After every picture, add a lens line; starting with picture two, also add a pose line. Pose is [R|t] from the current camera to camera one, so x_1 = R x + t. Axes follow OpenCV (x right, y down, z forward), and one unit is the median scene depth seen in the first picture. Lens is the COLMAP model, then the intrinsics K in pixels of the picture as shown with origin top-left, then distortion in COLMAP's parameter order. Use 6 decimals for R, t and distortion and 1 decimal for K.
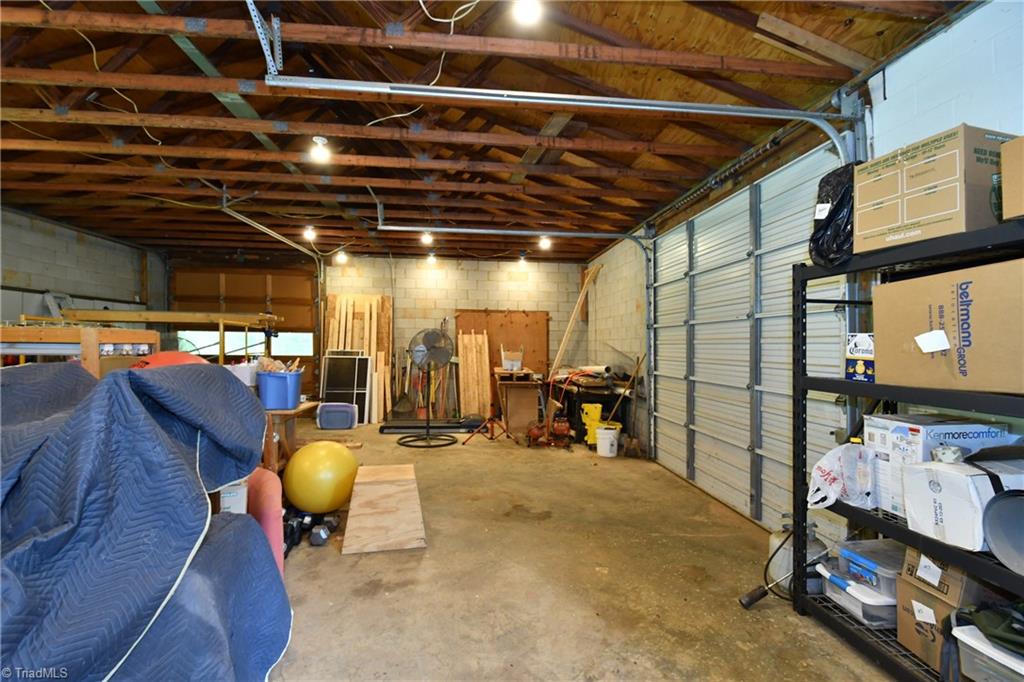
lens RADIAL K [[448.3, 0, 538.0], [0, 448.3, 347.2], [0, 0, 1]] dist [-0.013332, -0.007355]
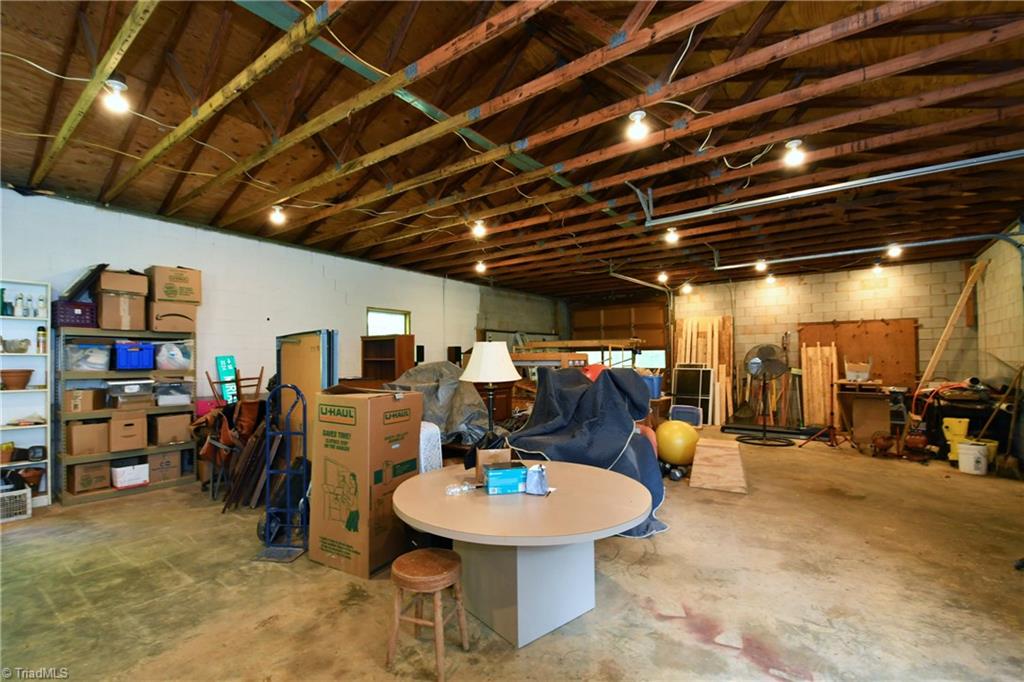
lens RADIAL K [[448.3, 0, 478.9], [0, 448.3, 362.7], [0, 0, 1]] dist [-0.013332, -0.007355]
pose [[0.657572, -0.011316, -0.753306, 0.121919], [0.011734, 0.999920, -0.004778, 0.003899], [0.753300, -0.005697, 0.657652, -0.274735]]
